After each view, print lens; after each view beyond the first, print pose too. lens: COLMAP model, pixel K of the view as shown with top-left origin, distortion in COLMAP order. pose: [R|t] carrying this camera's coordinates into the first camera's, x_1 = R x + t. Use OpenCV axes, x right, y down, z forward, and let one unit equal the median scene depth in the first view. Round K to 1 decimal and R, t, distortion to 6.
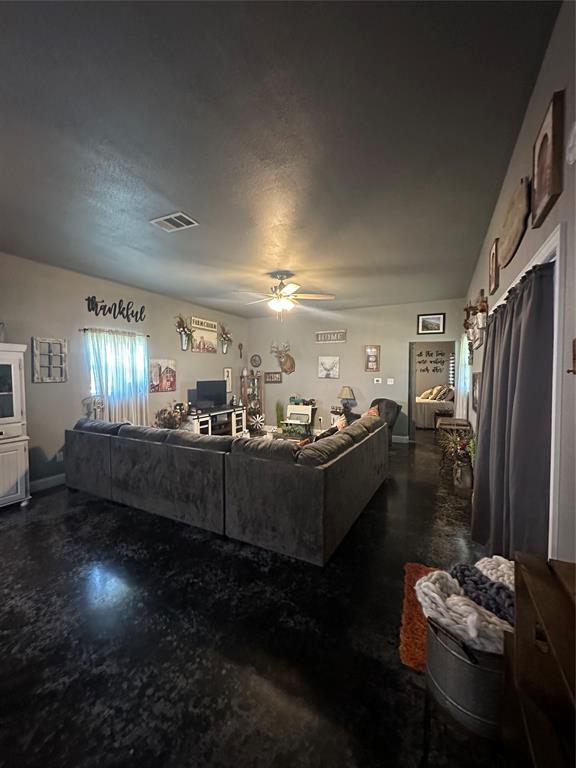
lens RADIAL K [[310.9, 0, 287.4], [0, 310.9, 382.8], [0, 0, 1]] dist [0.003457, 0.000416]
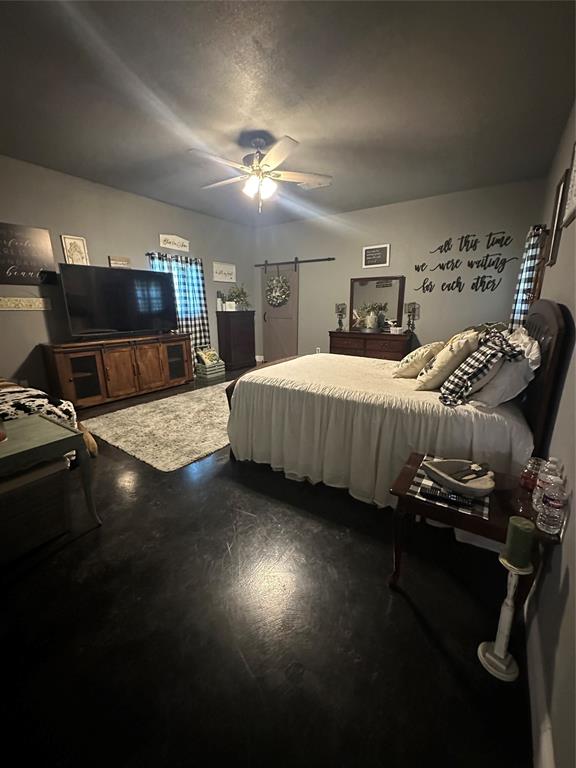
lens RADIAL K [[310.9, 0, 289.8], [0, 310.9, 383.9], [0, 0, 1]] dist [0.003457, 0.000416]
pose [[0.992056, 0.033425, -0.121277, 0.337995], [-0.006327, 0.976091, 0.217272, -0.002561], [0.125639, -0.214778, 0.968548, 0.652927]]
